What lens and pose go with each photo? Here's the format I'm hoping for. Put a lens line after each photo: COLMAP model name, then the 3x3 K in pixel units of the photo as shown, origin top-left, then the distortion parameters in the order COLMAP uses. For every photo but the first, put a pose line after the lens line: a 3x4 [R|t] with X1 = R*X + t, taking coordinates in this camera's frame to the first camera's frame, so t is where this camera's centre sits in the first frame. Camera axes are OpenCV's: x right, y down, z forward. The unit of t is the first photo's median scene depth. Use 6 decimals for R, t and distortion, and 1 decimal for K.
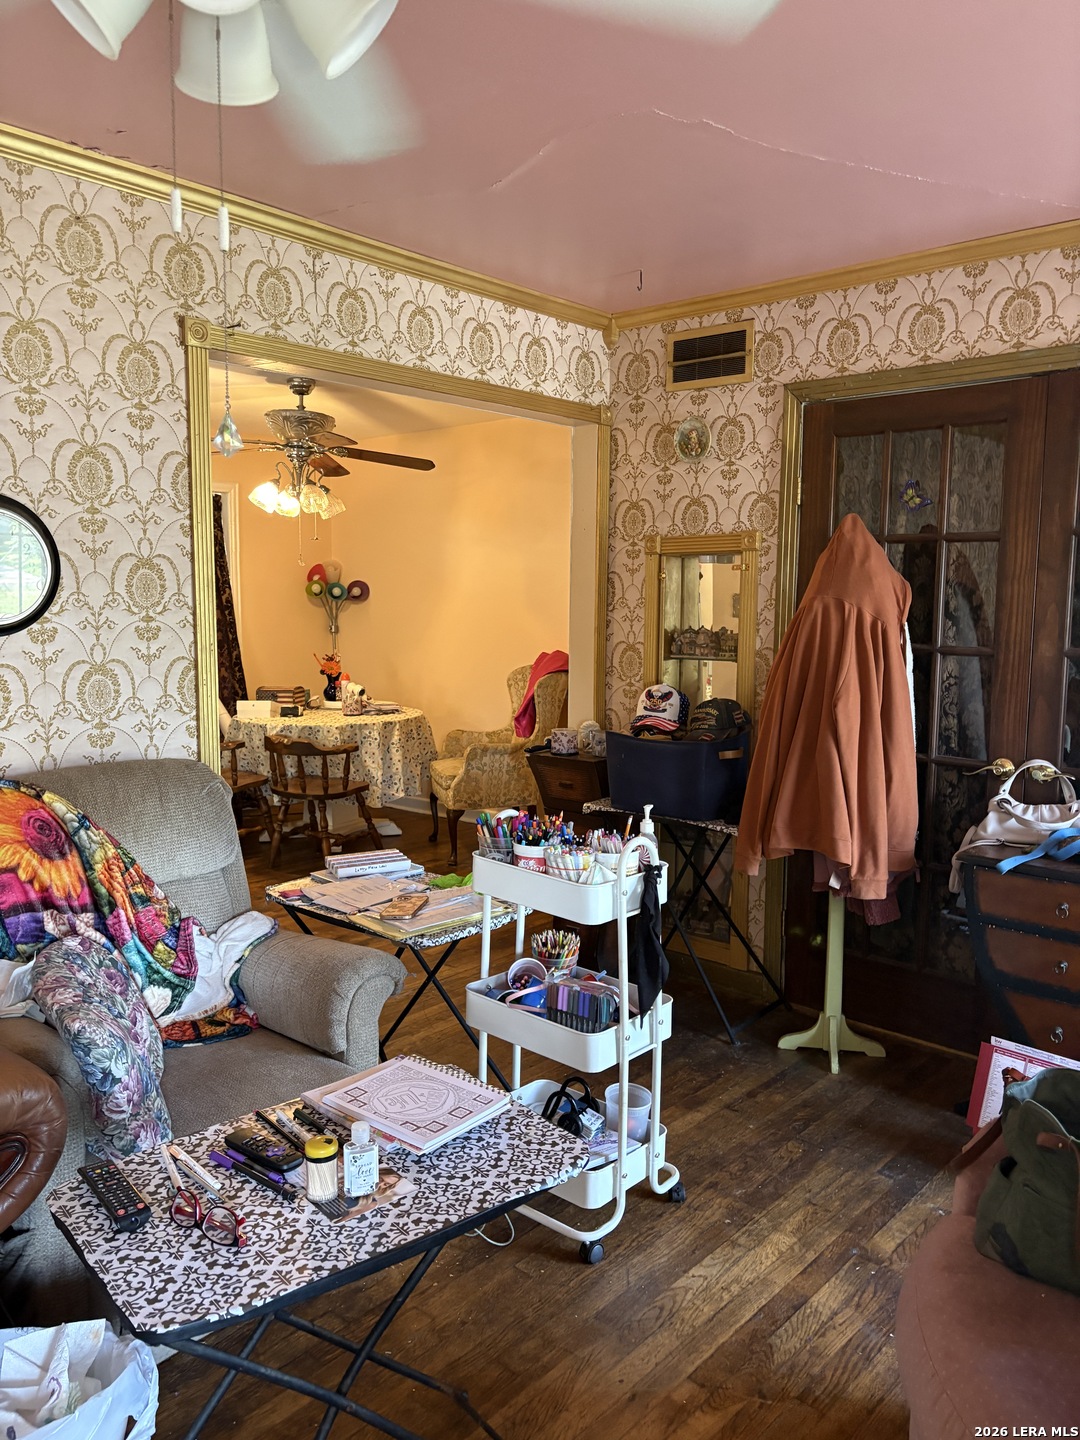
lens RADIAL K [[1105.3, 0, 544.5], [0, 1105.3, 720.3], [0, 0, 1]] dist [0.030018, -0.018744]
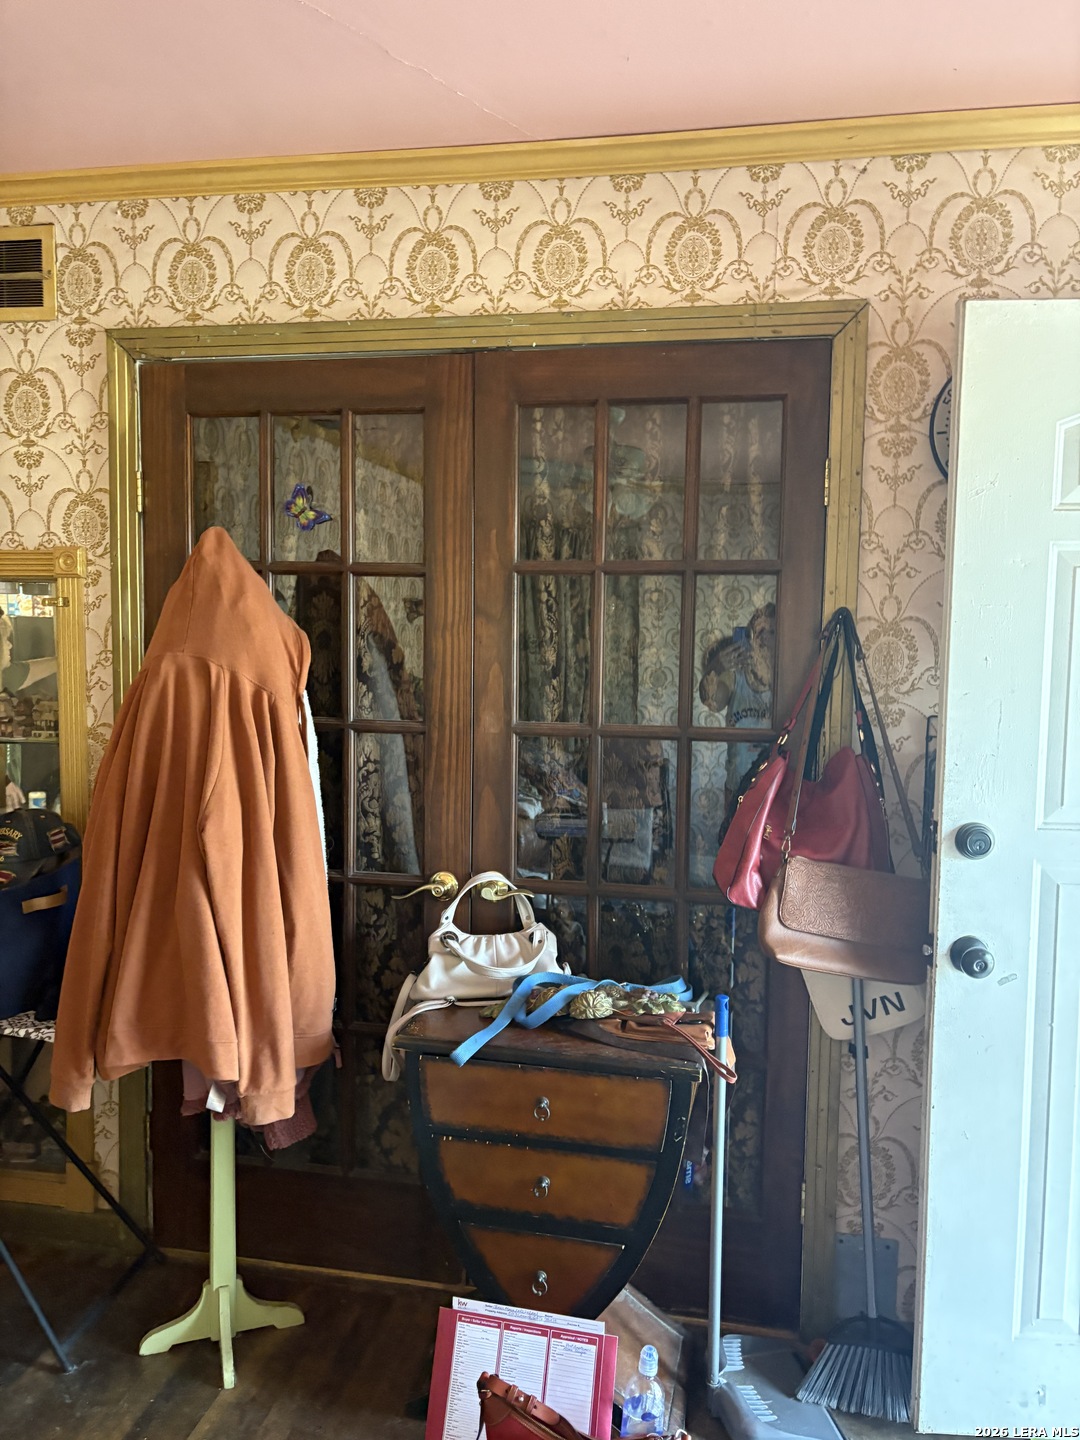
lens RADIAL K [[1105.3, 0, 542.7], [0, 1105.3, 722.9], [0, 0, 1]] dist [0.030018, -0.018744]
pose [[0.864641, -0.040274, 0.500773, 0.103941], [0.050420, 0.998705, -0.006736, -0.052950], [-0.499853, 0.031073, 0.865553, 0.316832]]
